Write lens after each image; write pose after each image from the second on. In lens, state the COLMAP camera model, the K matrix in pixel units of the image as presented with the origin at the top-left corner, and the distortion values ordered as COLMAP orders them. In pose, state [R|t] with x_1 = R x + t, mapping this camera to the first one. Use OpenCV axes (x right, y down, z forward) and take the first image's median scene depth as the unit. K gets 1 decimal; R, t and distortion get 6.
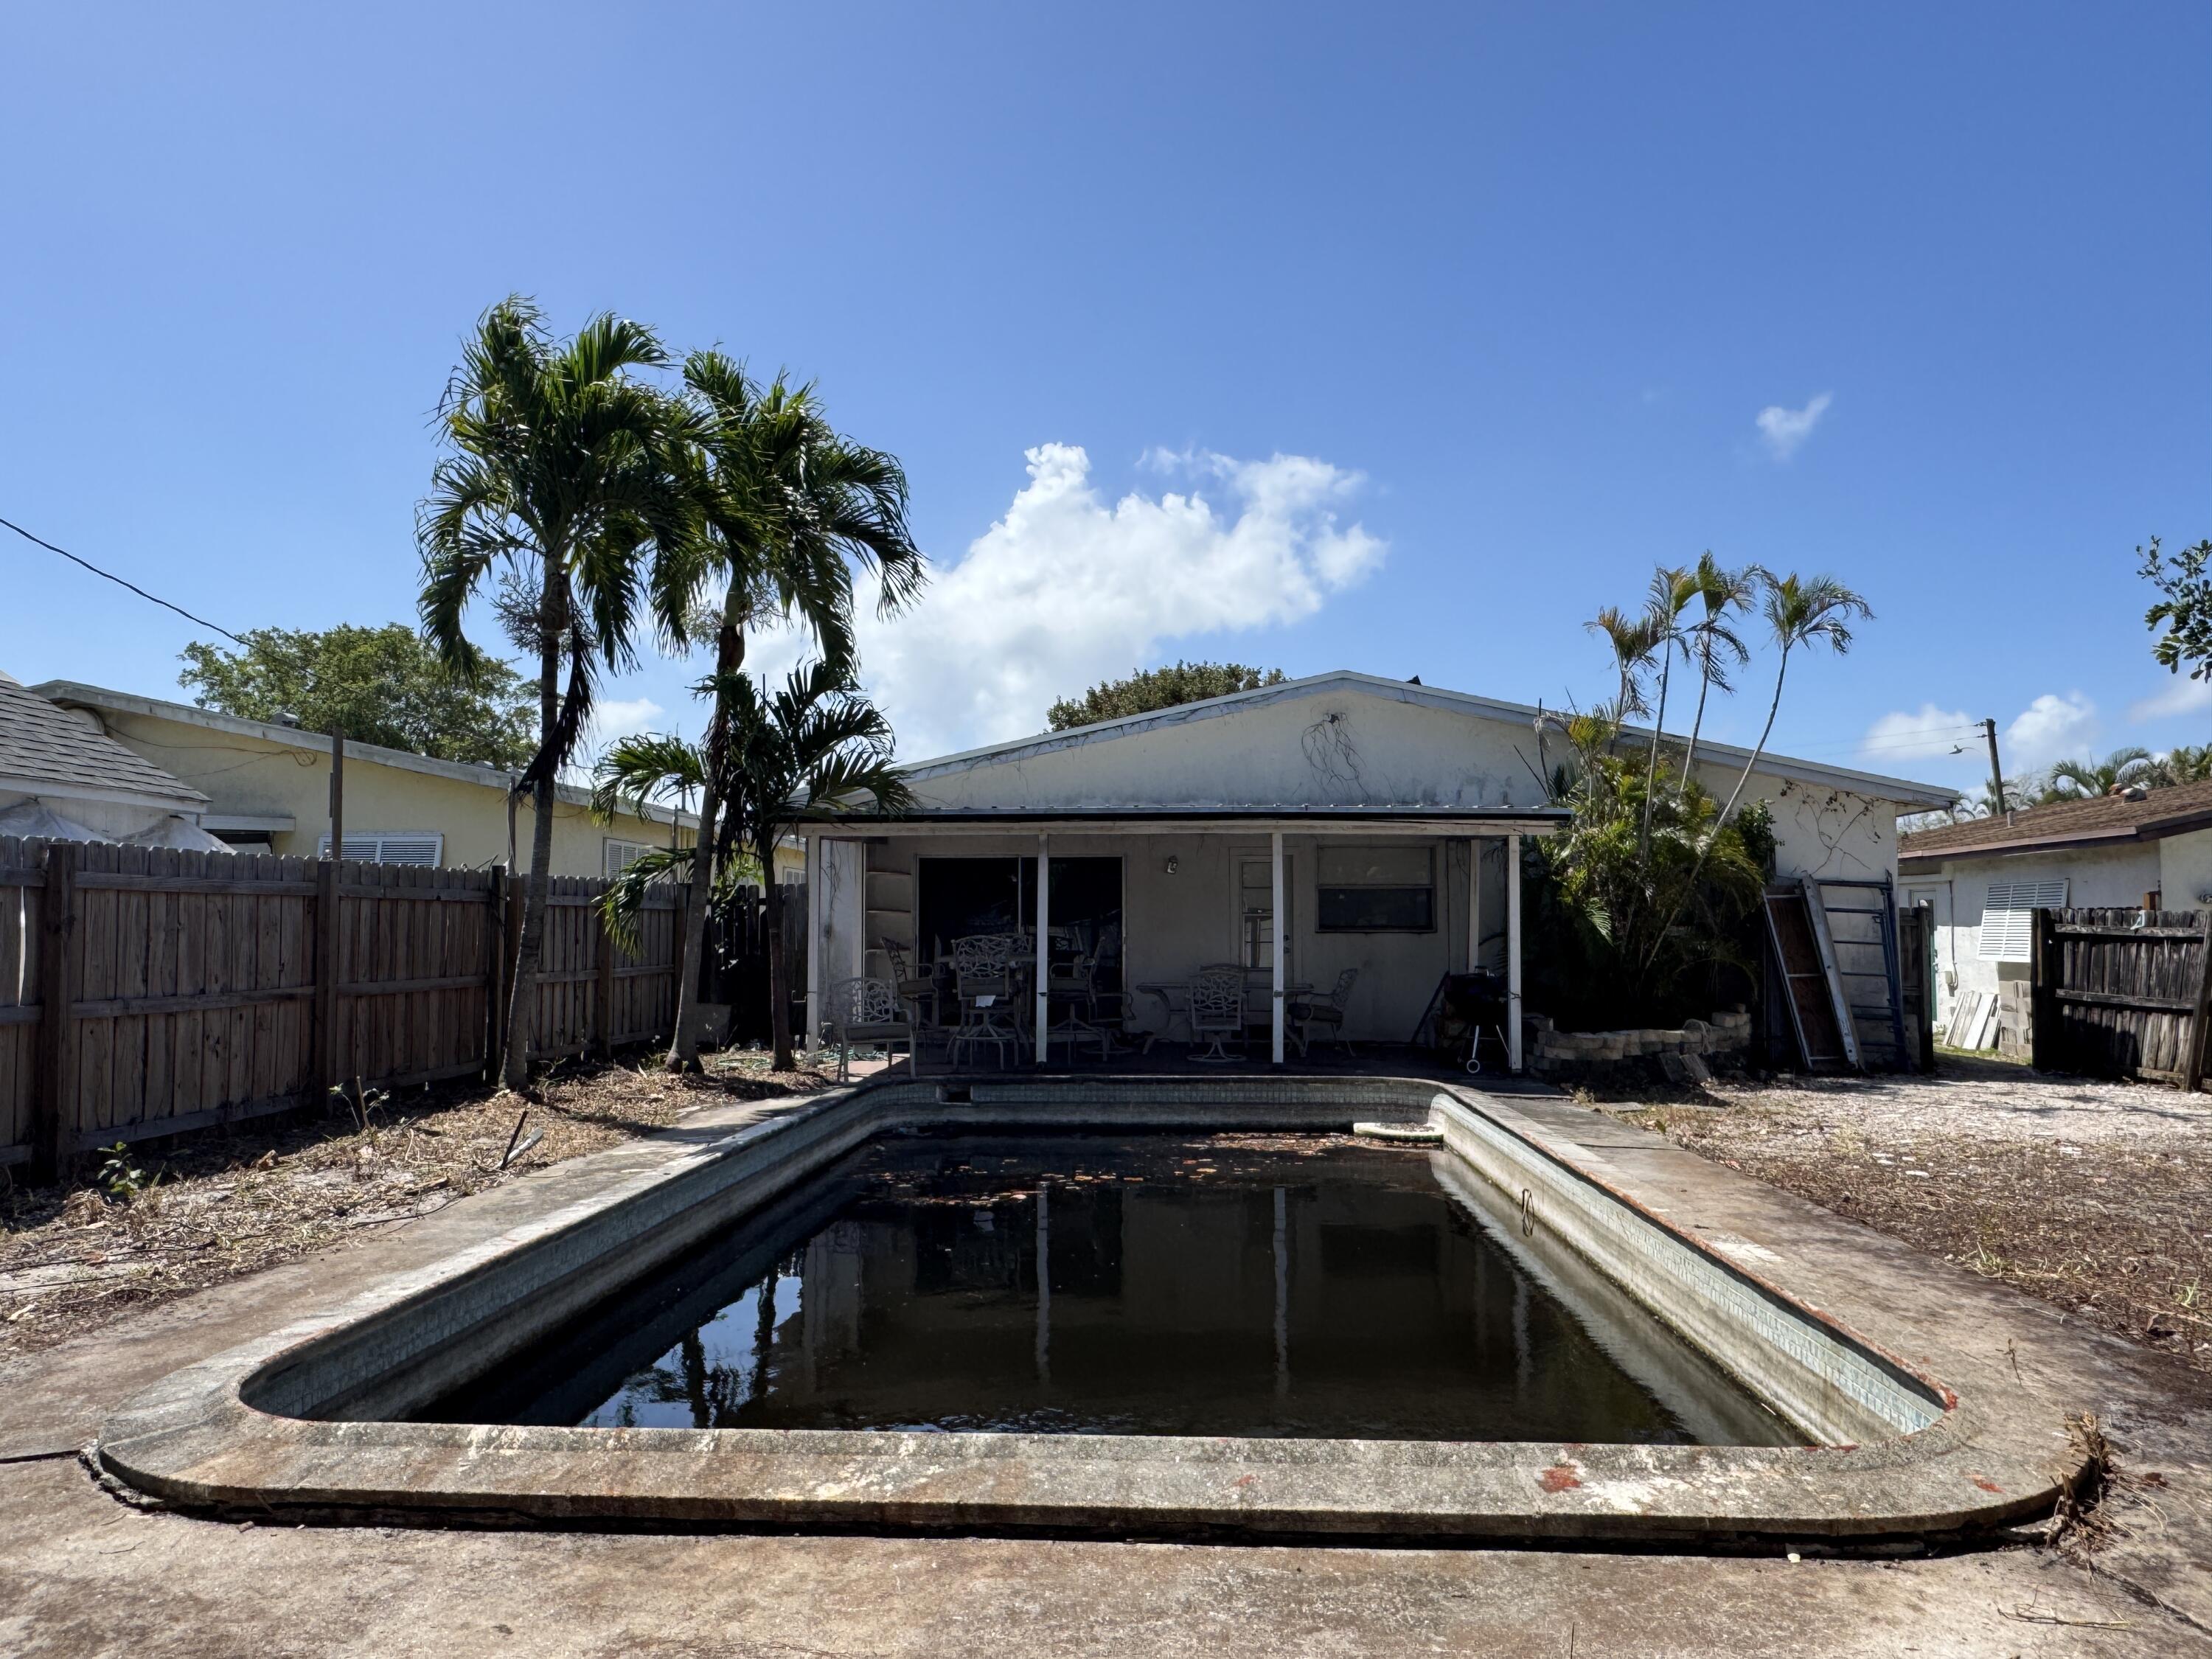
lens RADIAL K [[1578.3, 0, 1112.6], [0, 1578.3, 825.9], [0, 0, 1]] dist [0.003504, 0.004424]
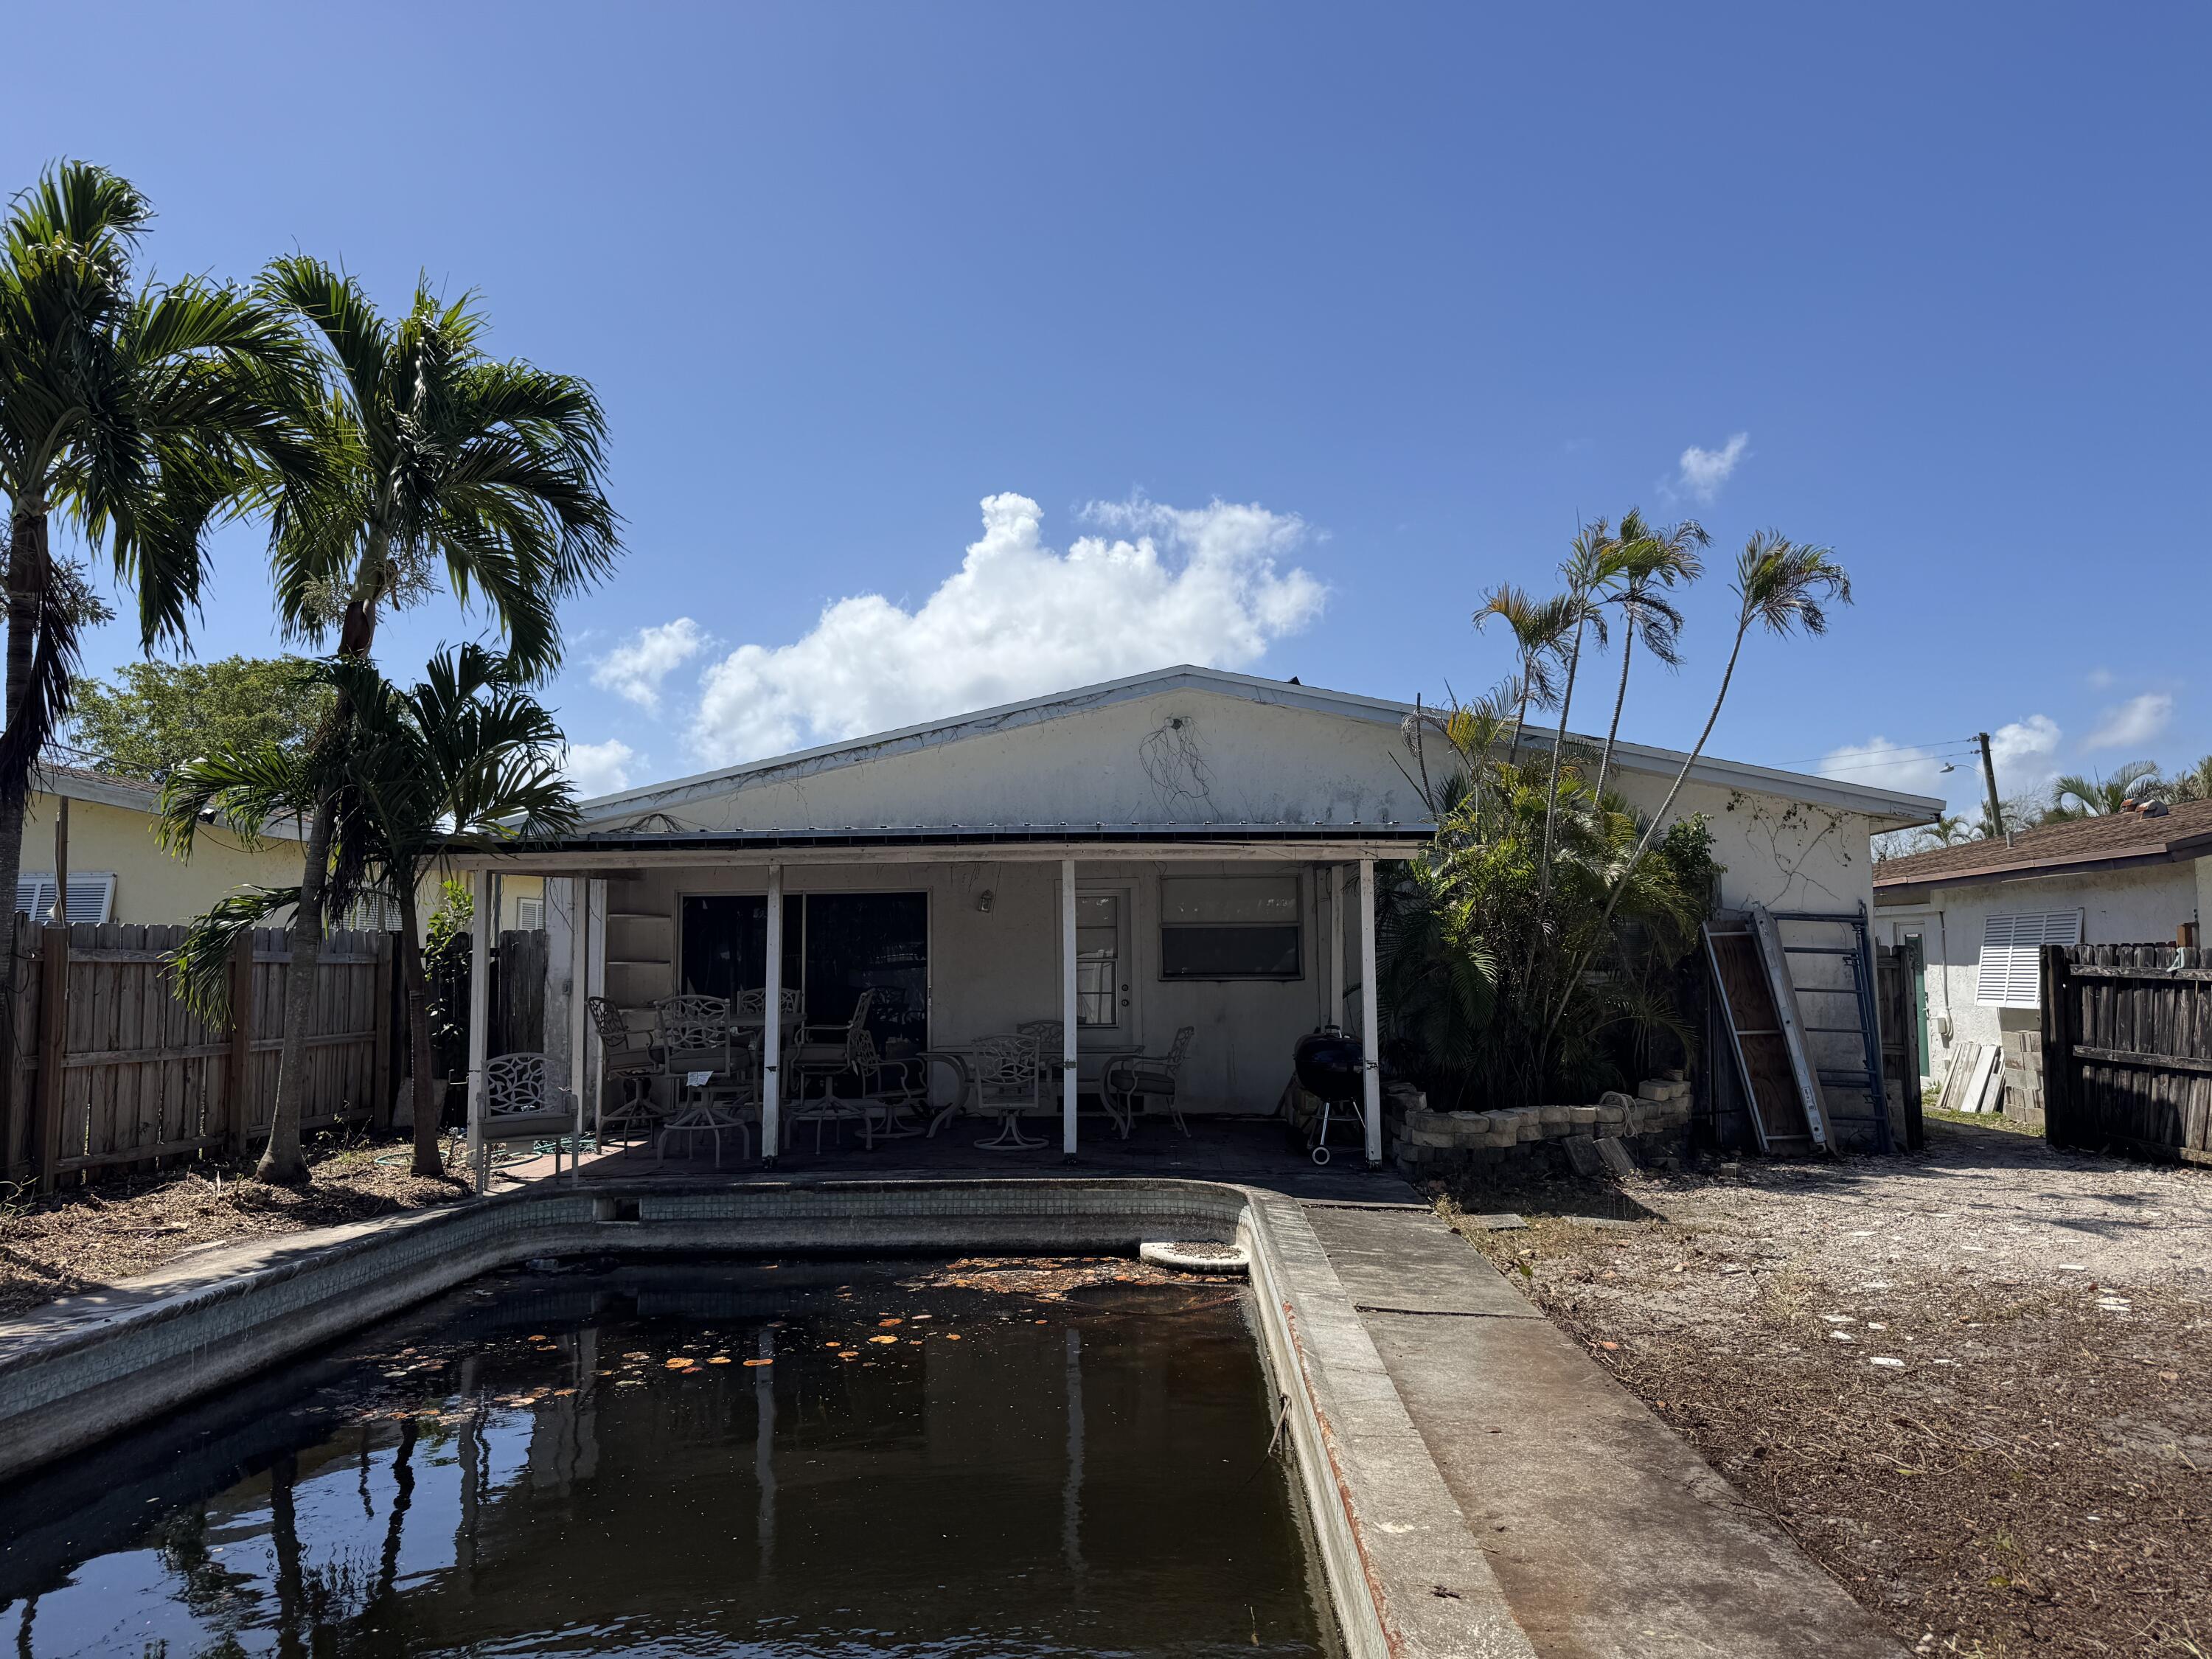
lens RADIAL K [[1547.8, 0, 1106.0], [0, 1547.8, 829.5], [0, 0, 1]] dist [0.093532, -0.116829]
pose [[0.999942, -0.010403, -0.002614, 0.112820], [0.010343, 0.999709, -0.021802, 0.005847], [0.002840, 0.021773, 0.999759, 0.203792]]
